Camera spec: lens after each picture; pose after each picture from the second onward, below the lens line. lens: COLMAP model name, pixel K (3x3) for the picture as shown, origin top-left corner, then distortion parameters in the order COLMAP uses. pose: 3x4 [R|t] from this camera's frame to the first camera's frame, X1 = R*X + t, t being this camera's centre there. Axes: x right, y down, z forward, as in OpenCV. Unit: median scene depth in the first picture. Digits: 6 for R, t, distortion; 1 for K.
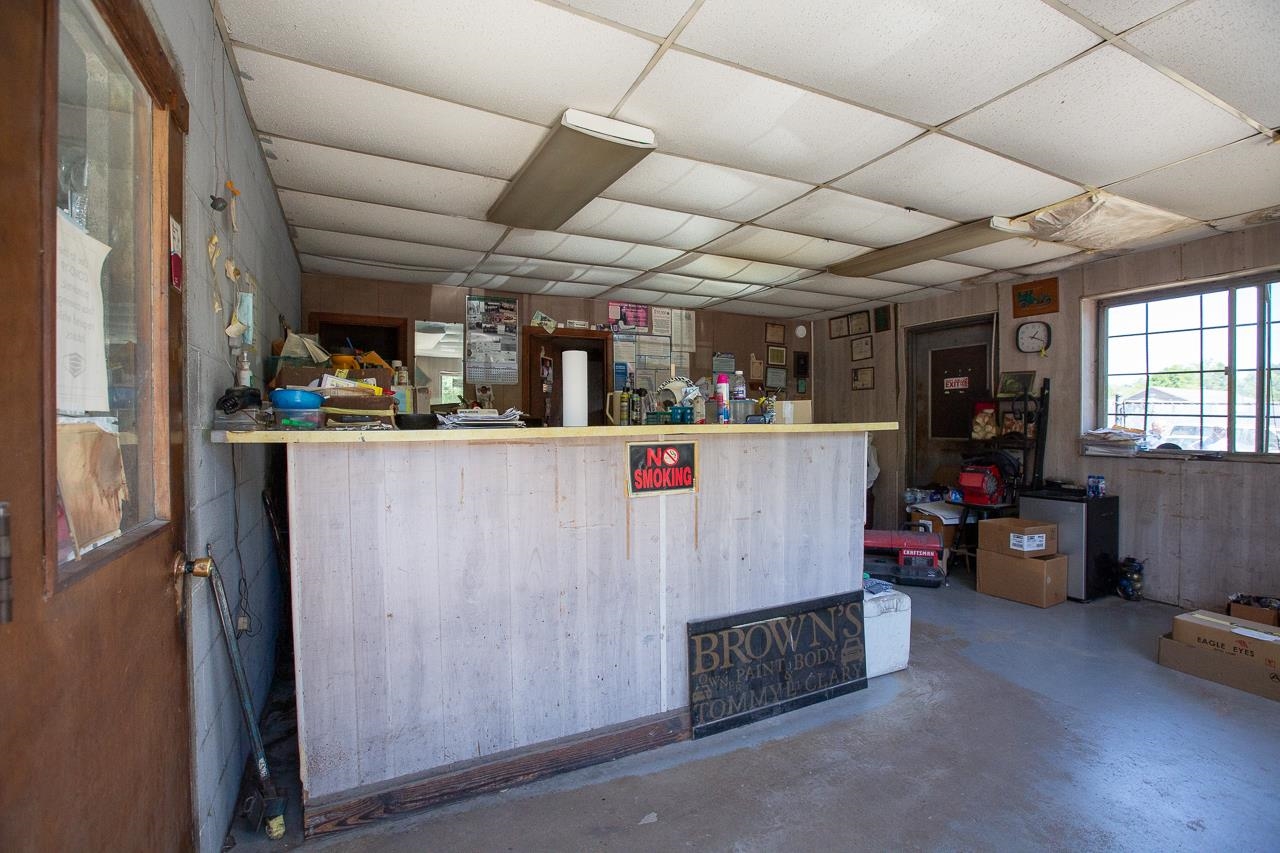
lens RADIAL K [[584.8, 0, 640.0], [0, 584.8, 426.5], [0, 0, 1]] dist [-0.000753, -0.000054]
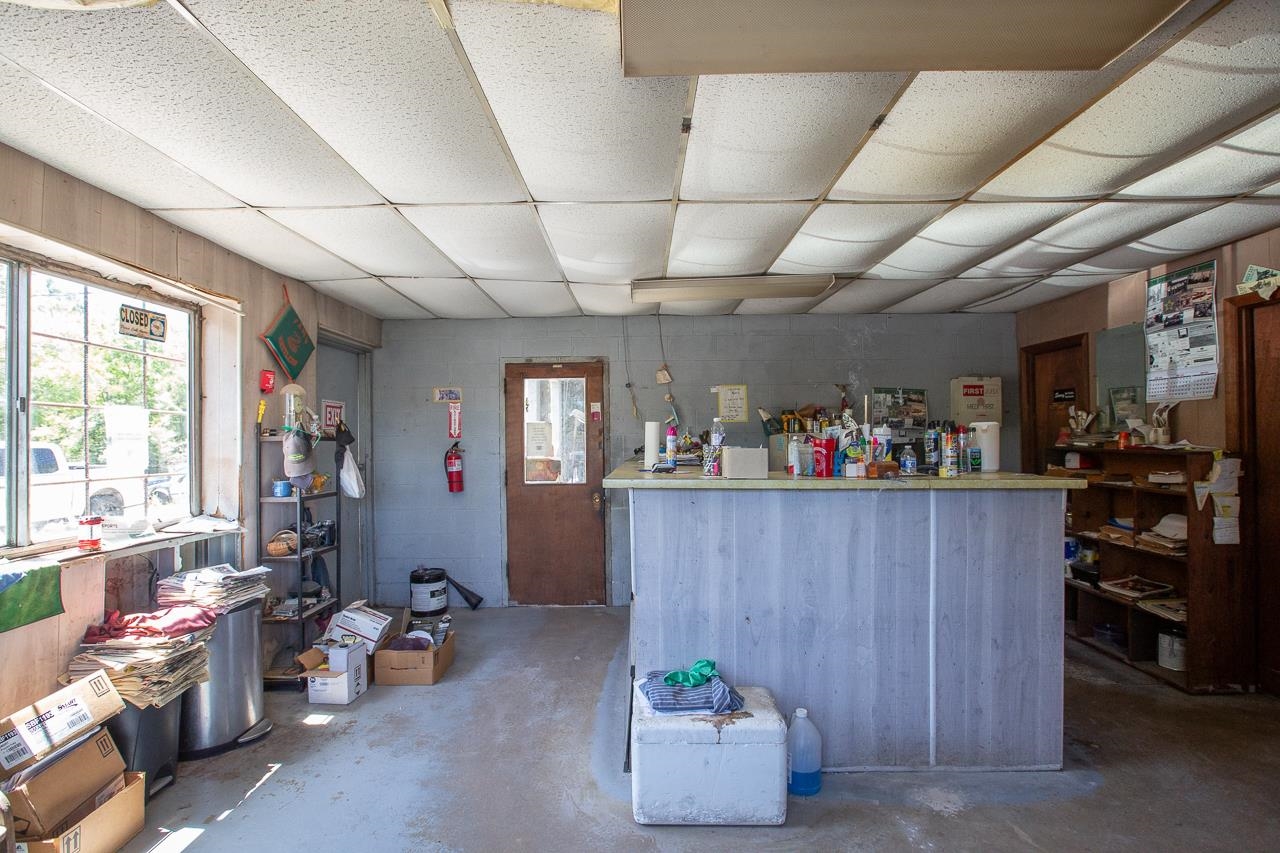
lens RADIAL K [[584.8, 0, 640.0], [0, 584.8, 426.5], [0, 0, 1]] dist [-0.000753, -0.000054]
pose [[-0.444791, -0.003835, -0.895626, 0.622250], [0.006984, 0.999946, -0.007750, -0.042772], [0.895607, -0.009702, -0.444740, 0.748968]]
